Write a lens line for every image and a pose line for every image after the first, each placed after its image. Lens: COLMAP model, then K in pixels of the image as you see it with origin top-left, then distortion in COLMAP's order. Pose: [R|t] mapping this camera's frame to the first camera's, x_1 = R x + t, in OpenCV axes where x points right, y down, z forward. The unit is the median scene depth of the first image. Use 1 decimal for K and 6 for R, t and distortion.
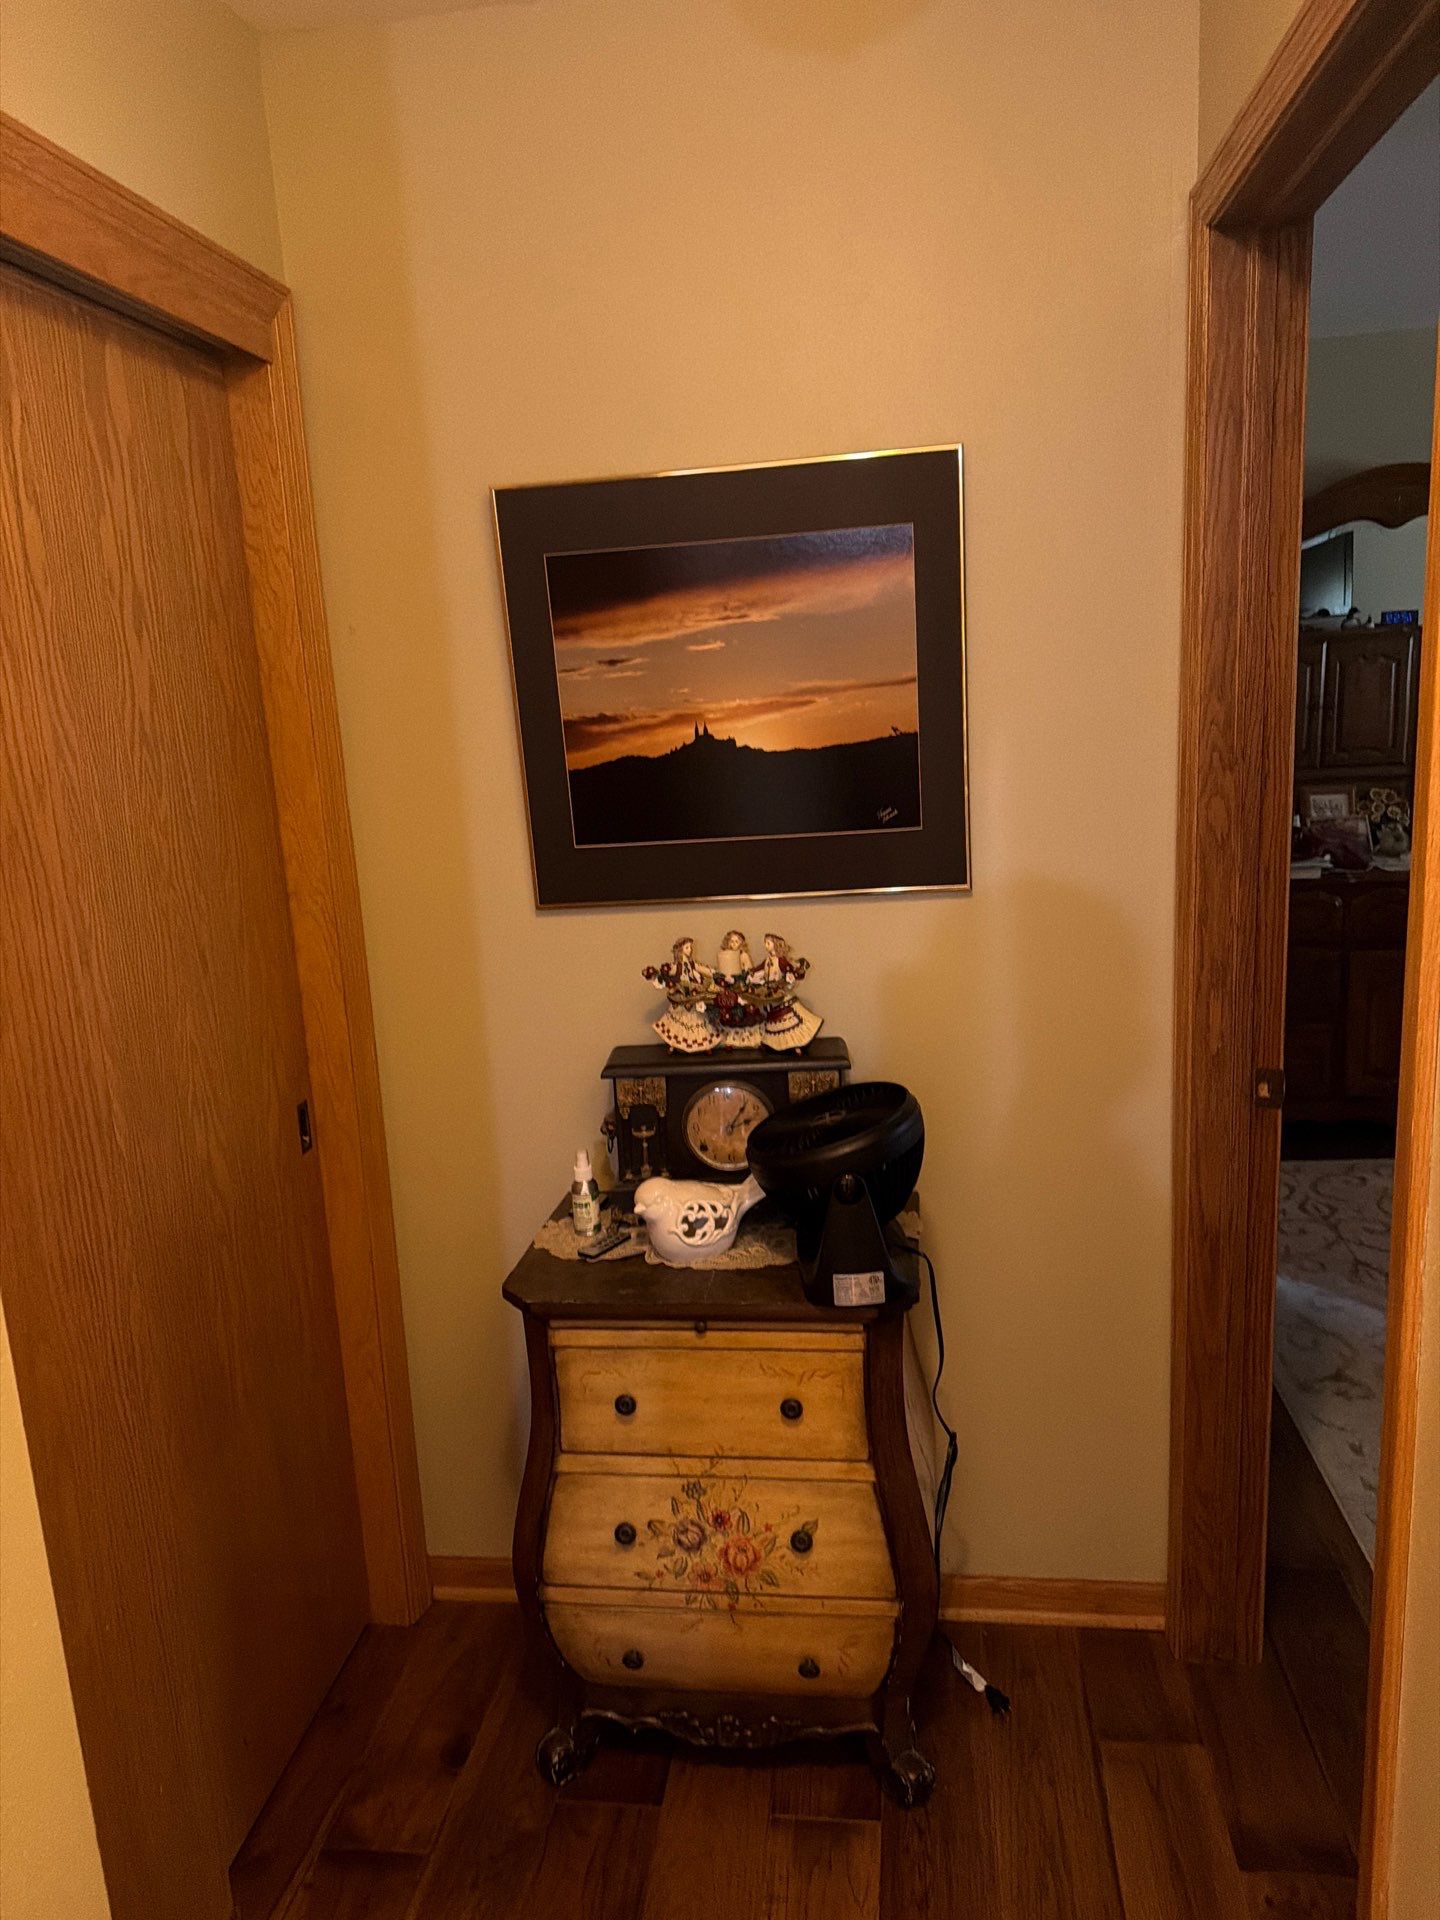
lens RADIAL K [[1307.0, 0, 709.8], [0, 1307.0, 963.3], [0, 0, 1]] dist [0.009406, 0.000404]
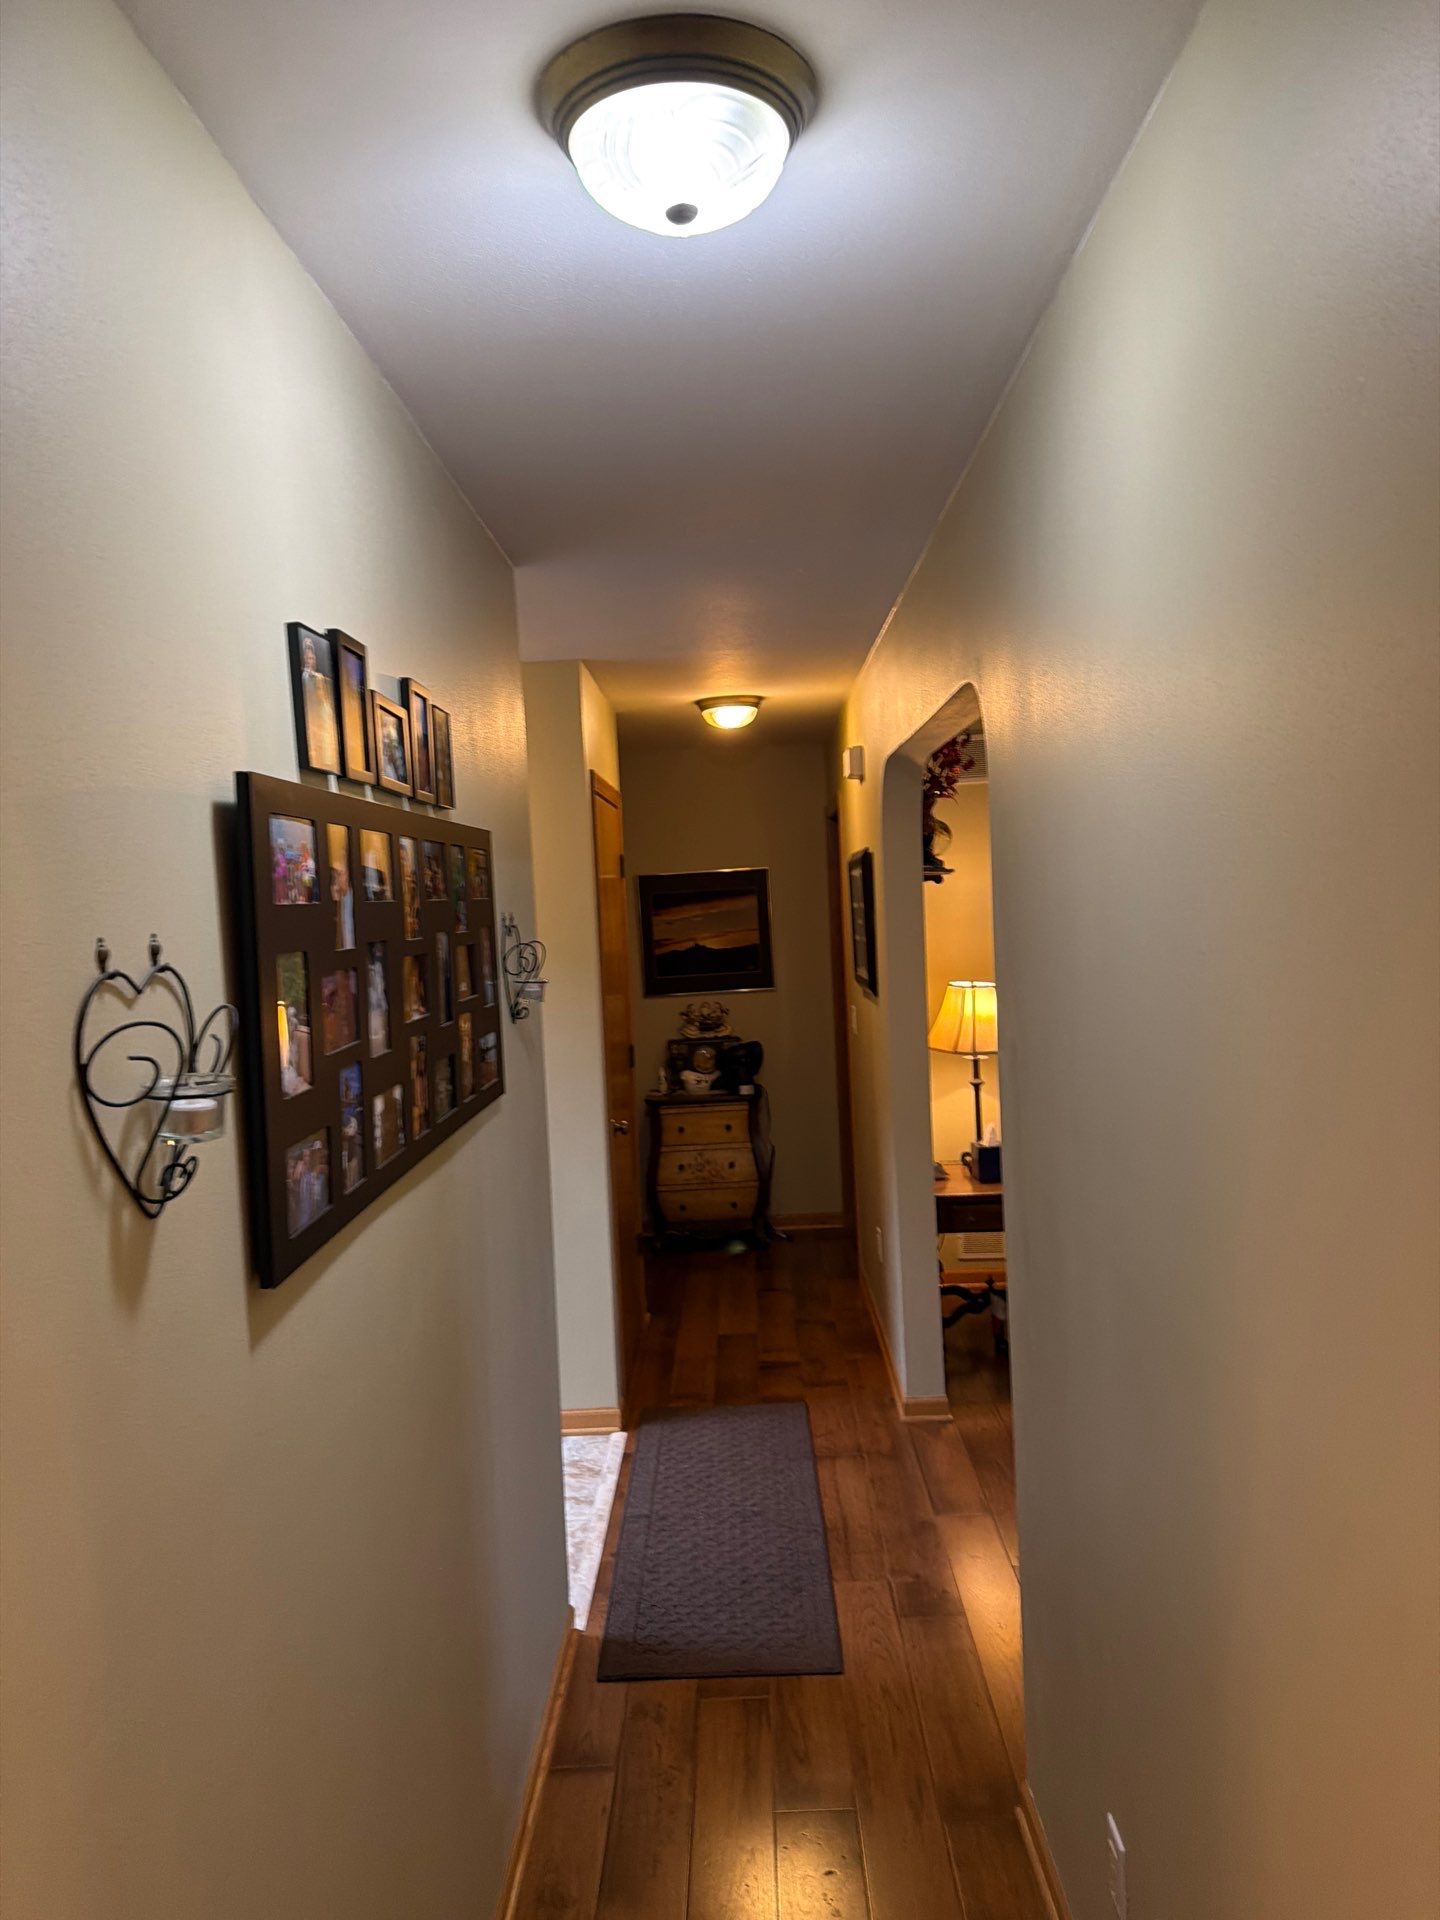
lens RADIAL K [[1307.0, 0, 721.0], [0, 1307.0, 958.0], [0, 0, 1]] dist [0.009406, 0.000404]
pose [[0.991606, 0.005278, 0.129185, -0.395498], [0.018238, 0.983466, -0.180171, 0.492711], [-0.128000, 0.181015, 0.975115, -2.414630]]
